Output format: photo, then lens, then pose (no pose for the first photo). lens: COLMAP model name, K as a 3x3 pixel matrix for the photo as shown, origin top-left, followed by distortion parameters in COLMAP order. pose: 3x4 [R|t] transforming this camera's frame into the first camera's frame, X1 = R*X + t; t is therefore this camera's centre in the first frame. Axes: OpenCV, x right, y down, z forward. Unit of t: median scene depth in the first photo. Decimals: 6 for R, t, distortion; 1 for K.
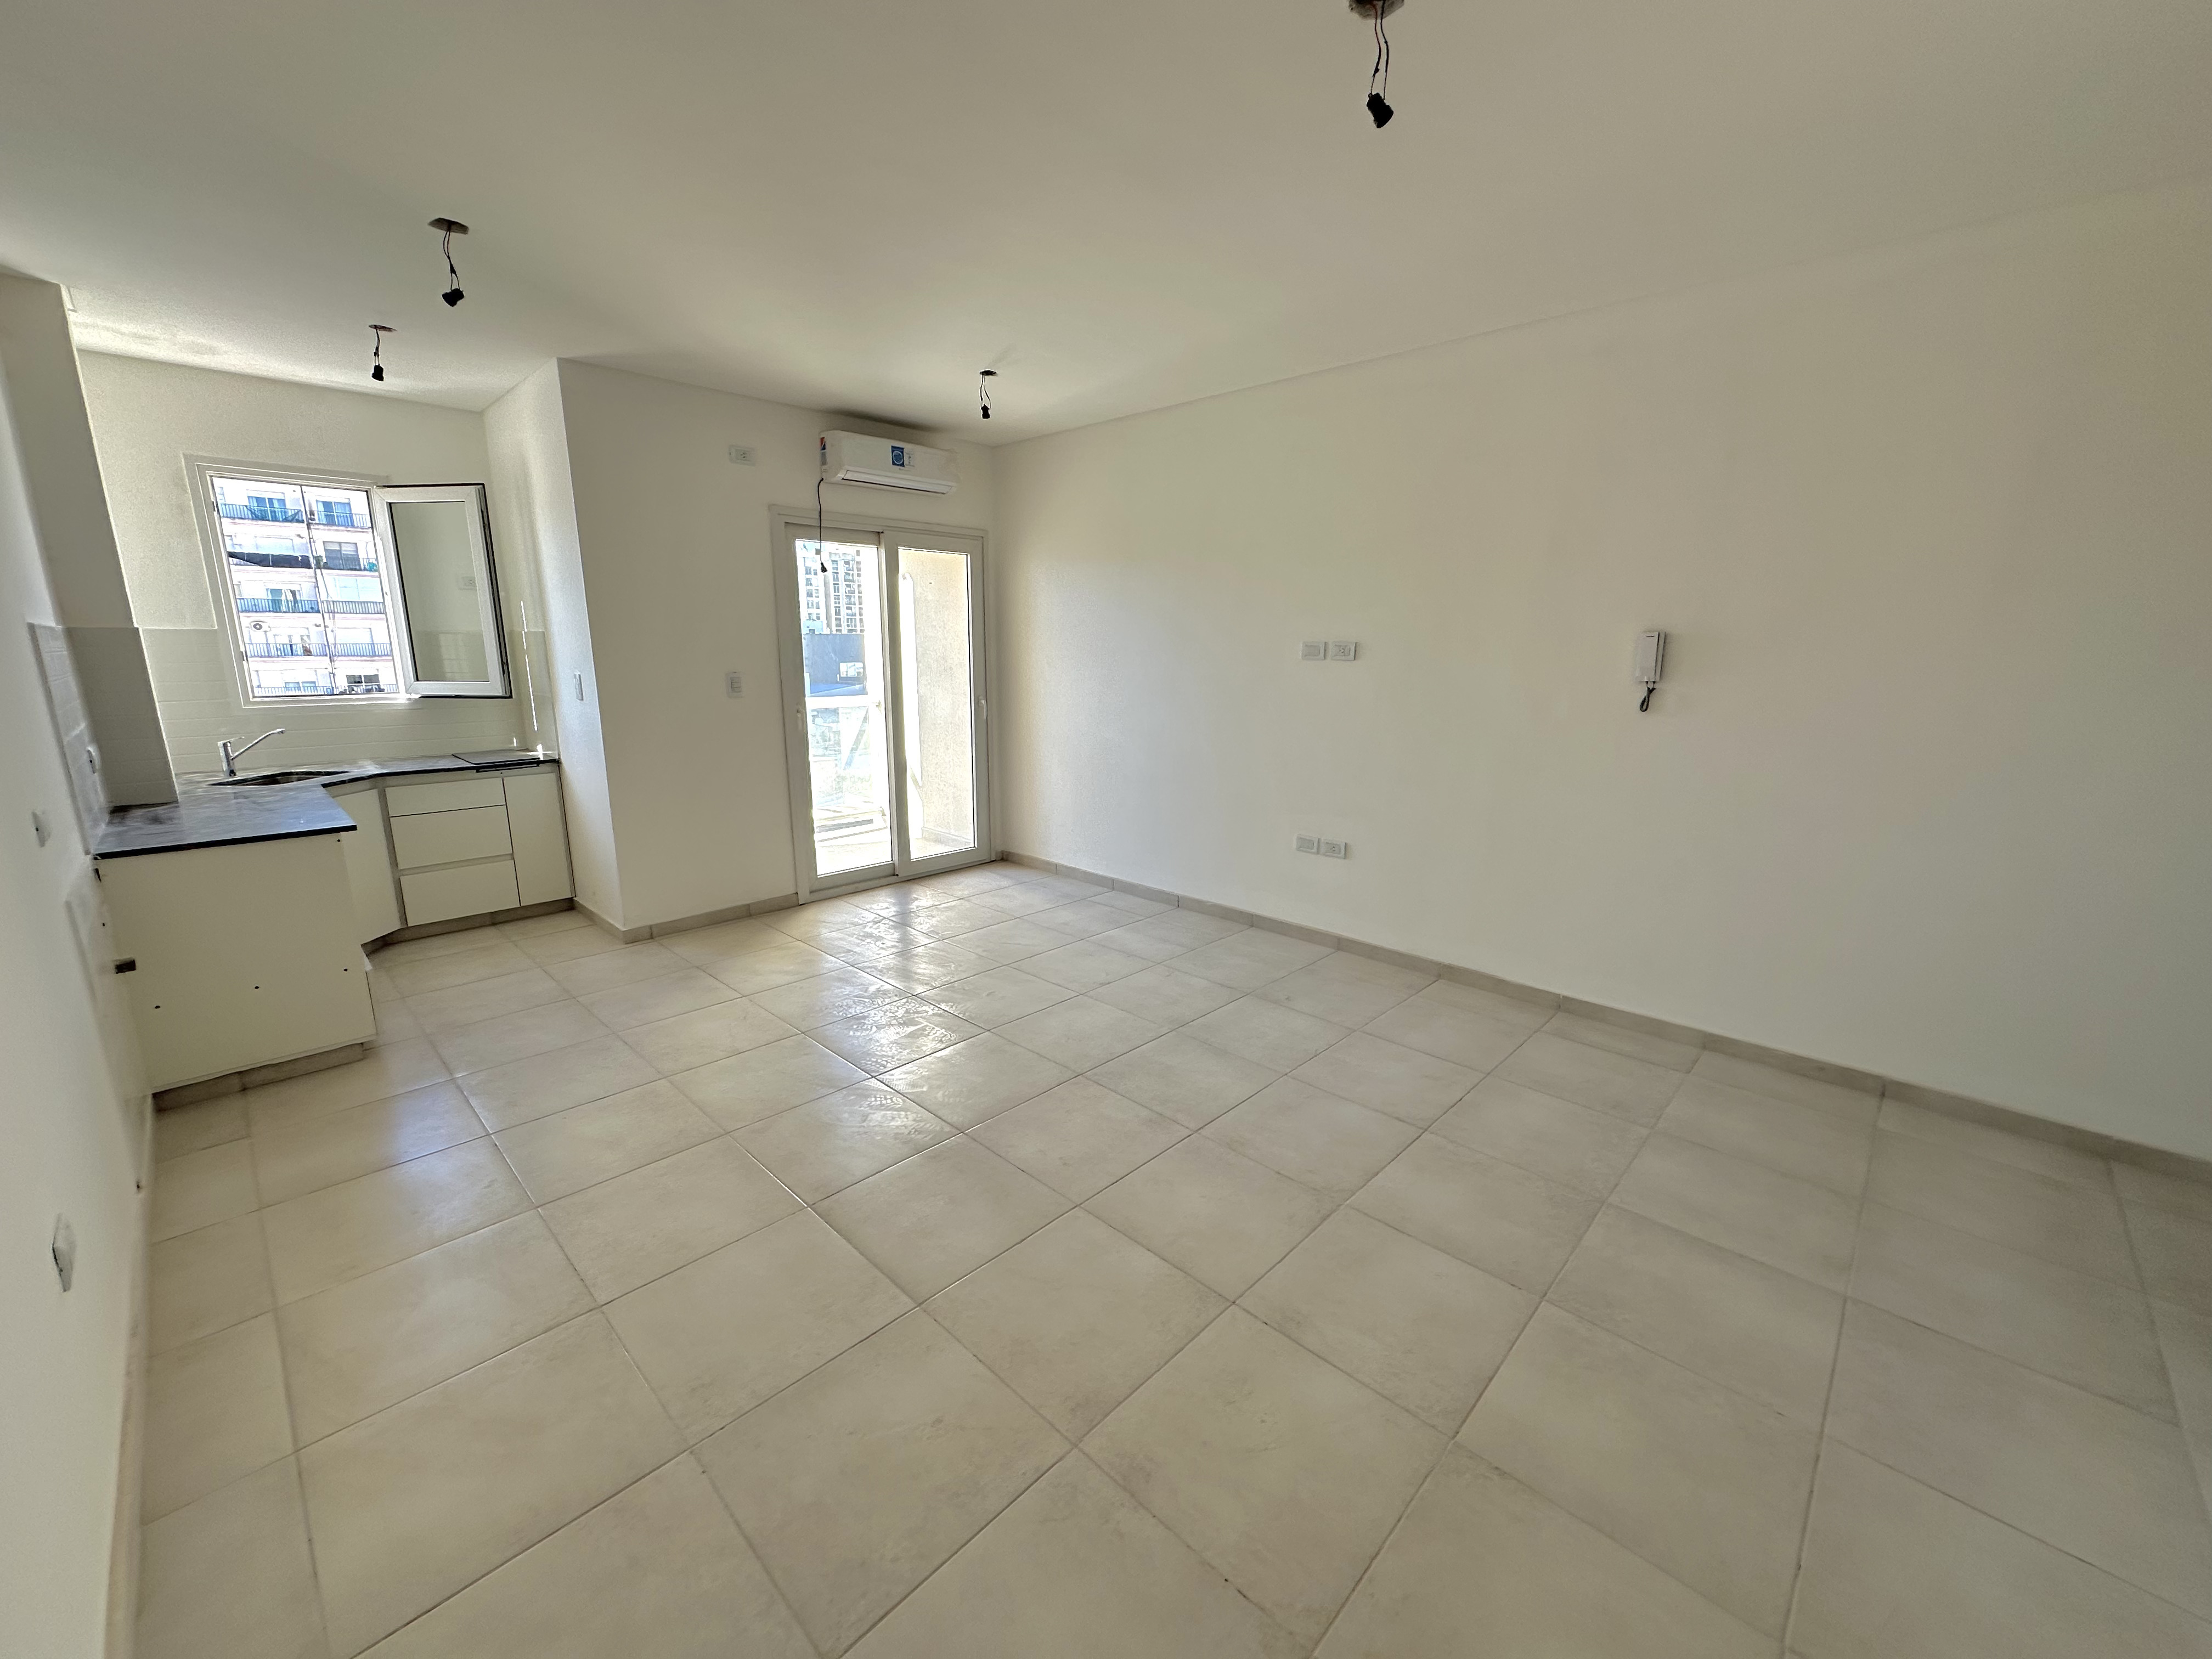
lens RADIAL K [[875.9, 0, 1111.1], [0, 875.9, 833.1], [0, 0, 1]] dist [-0.002665, -0.000028]
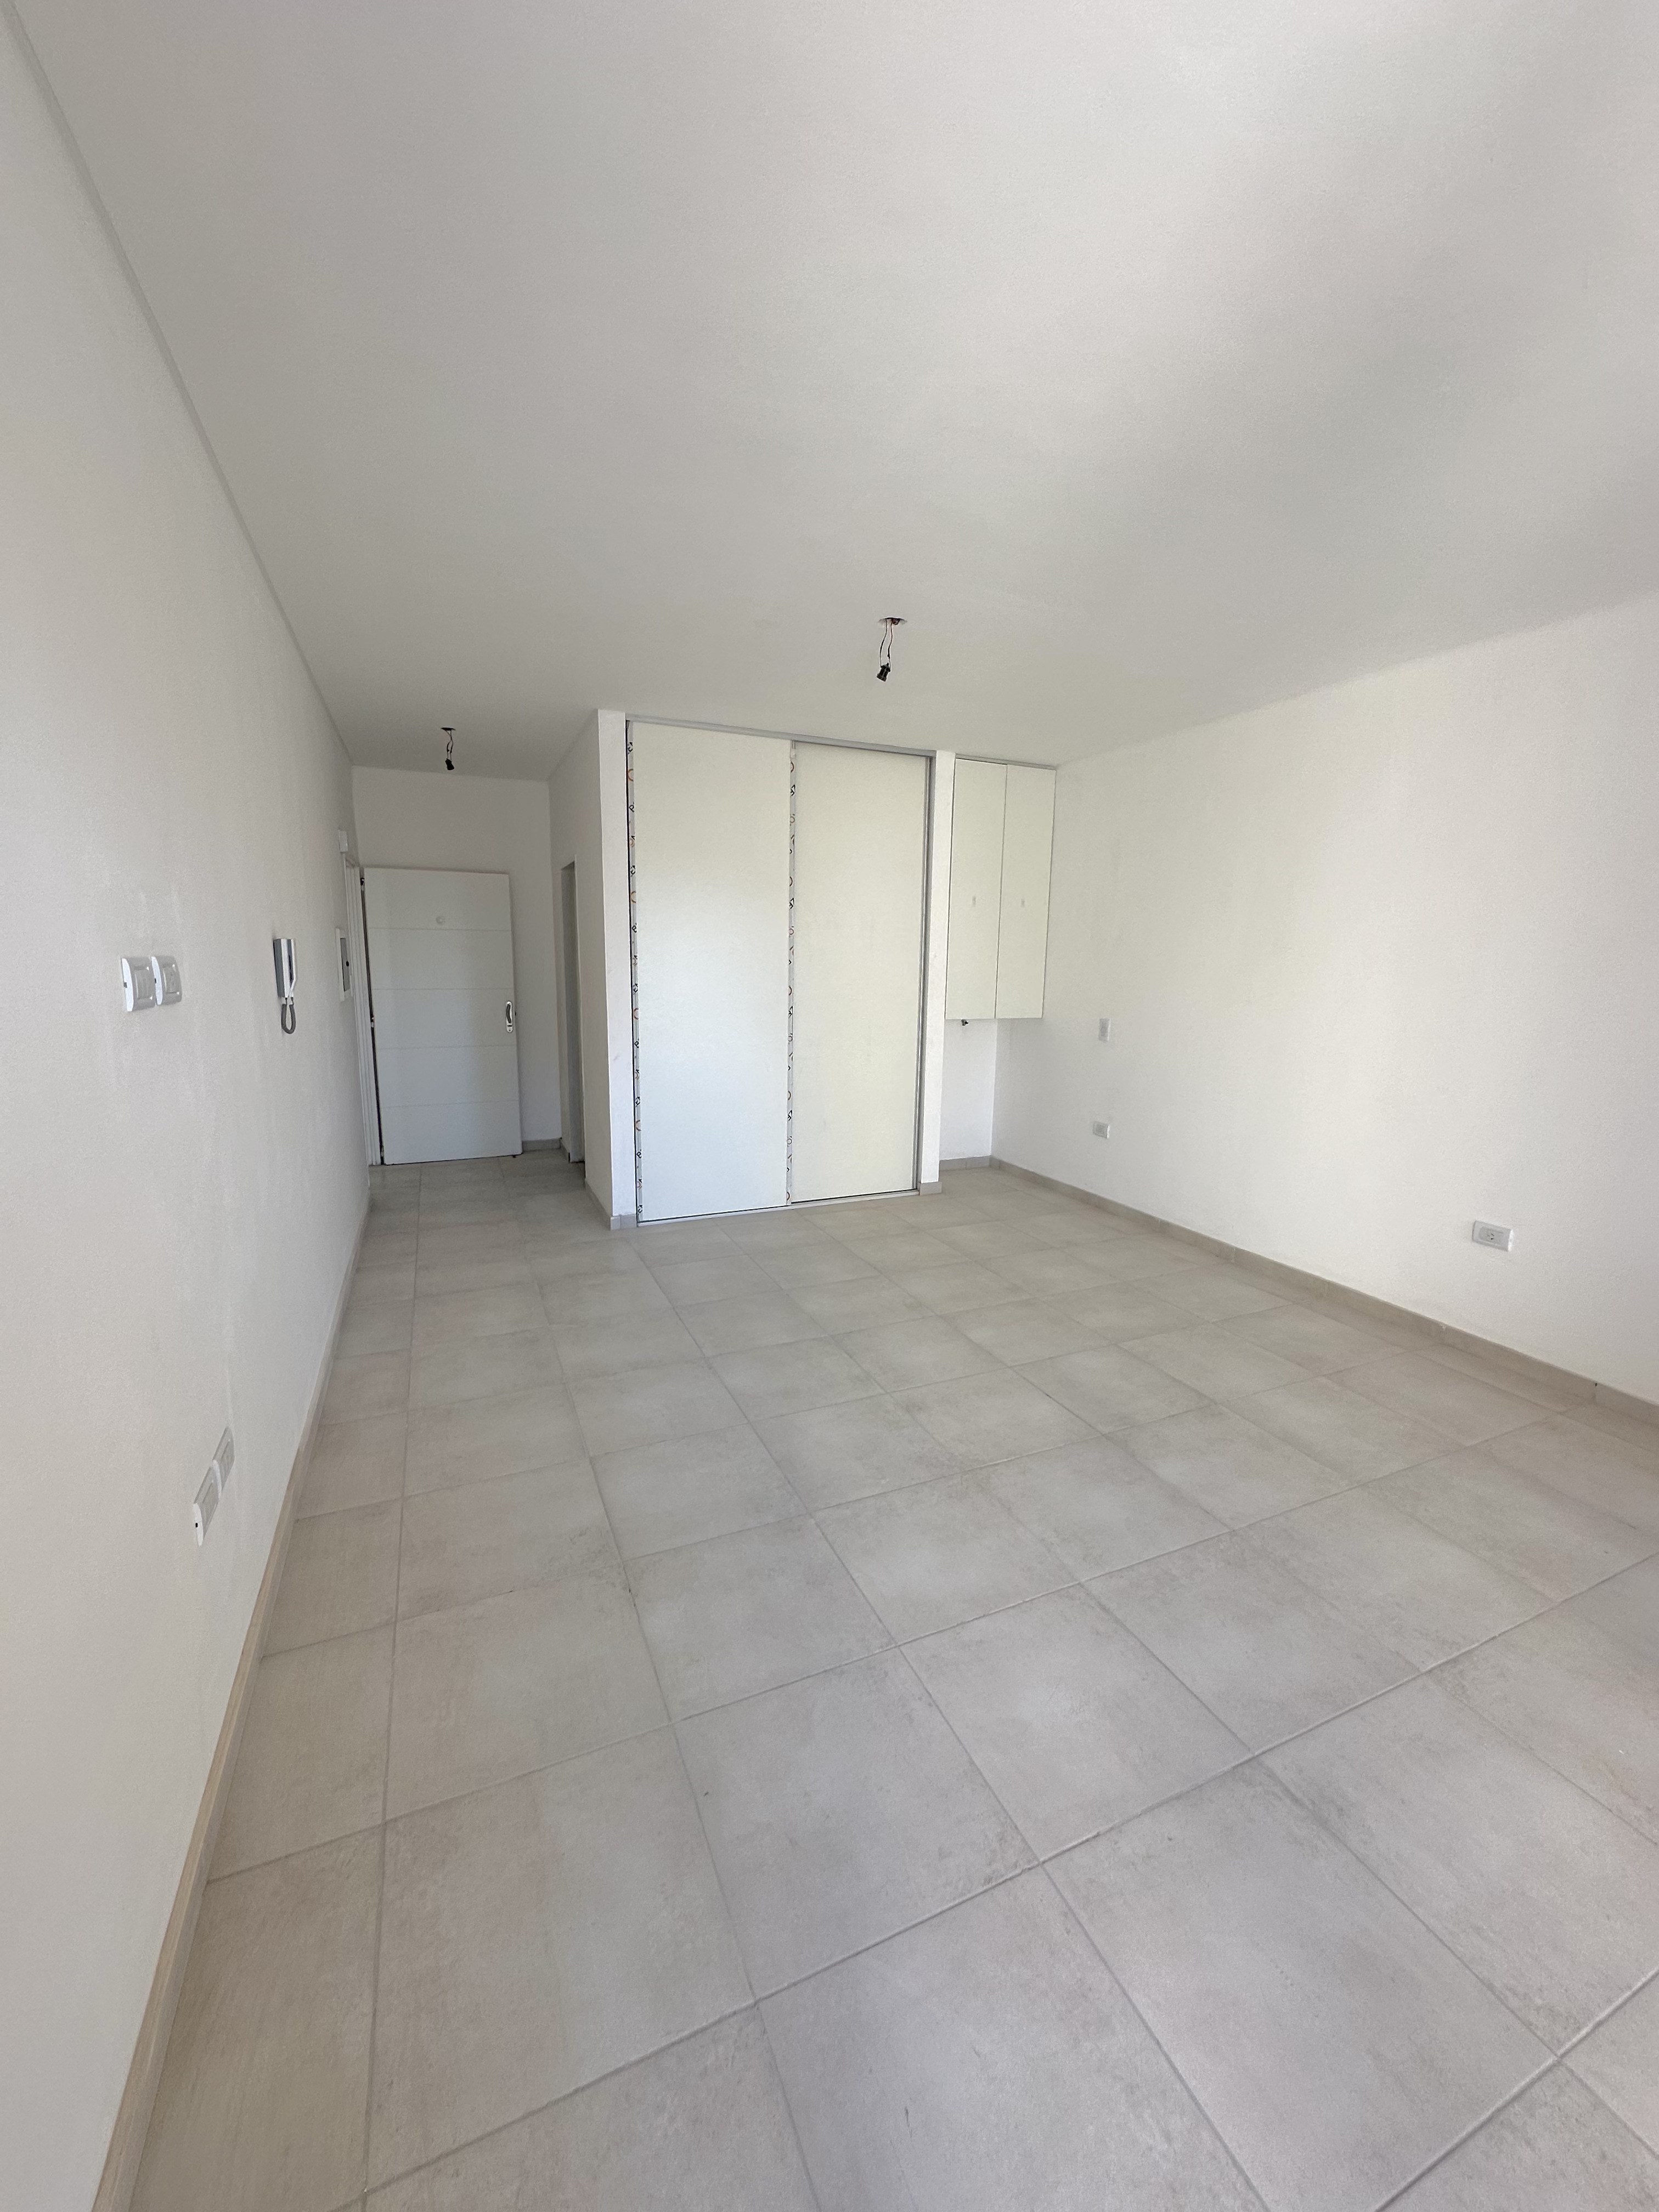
lens RADIAL K [[875.9, 0, 826.8], [0, 875.9, 1104.4], [0, 0, 1]] dist [-0.002665, -0.000028]
pose [[-0.922855, -0.084511, 0.375762, -0.128063], [0.063355, 0.929030, 0.364541, -0.240021], [-0.379902, 0.360225, -0.852005, 1.062780]]
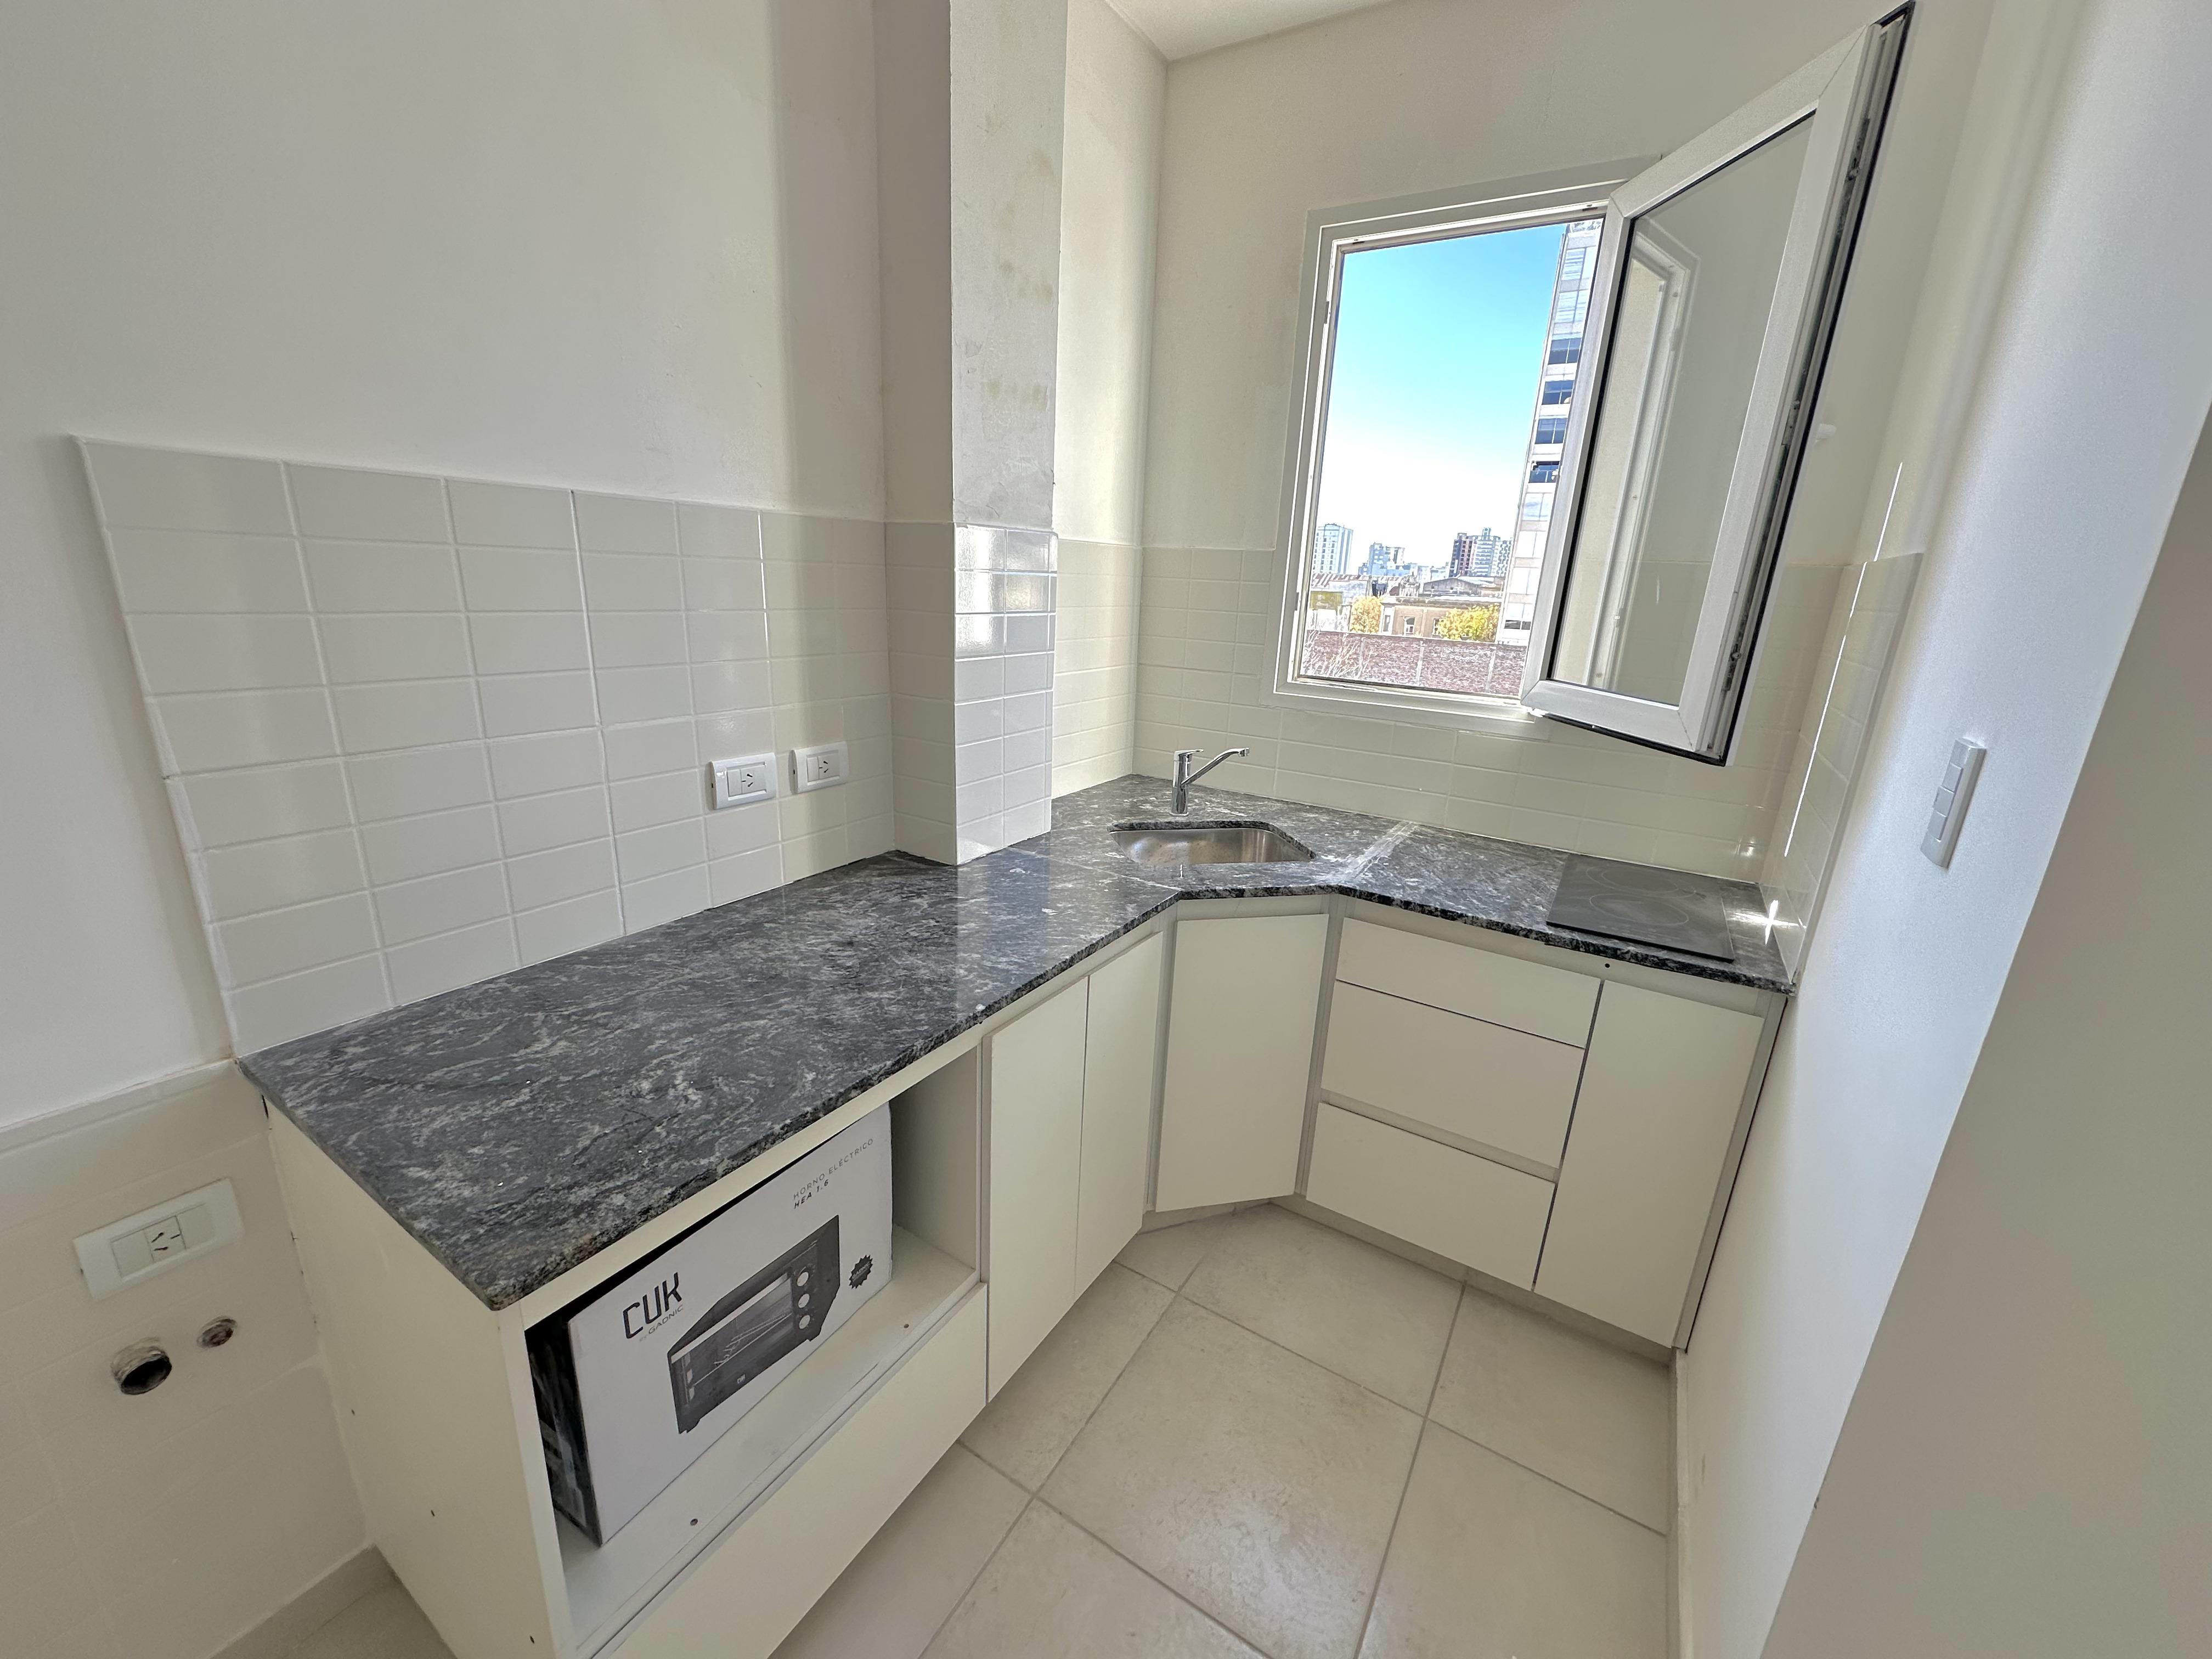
lens RADIAL K [[875.9, 0, 1107.3], [0, 875.9, 826.4], [0, 0, 1]] dist [-0.002665, -0.000028]
pose [[0.208196, 0.275324, -0.938537, -0.409012], [-0.255705, 0.941513, 0.219474, -0.141443], [0.944071, 0.194295, 0.266421, 0.679100]]
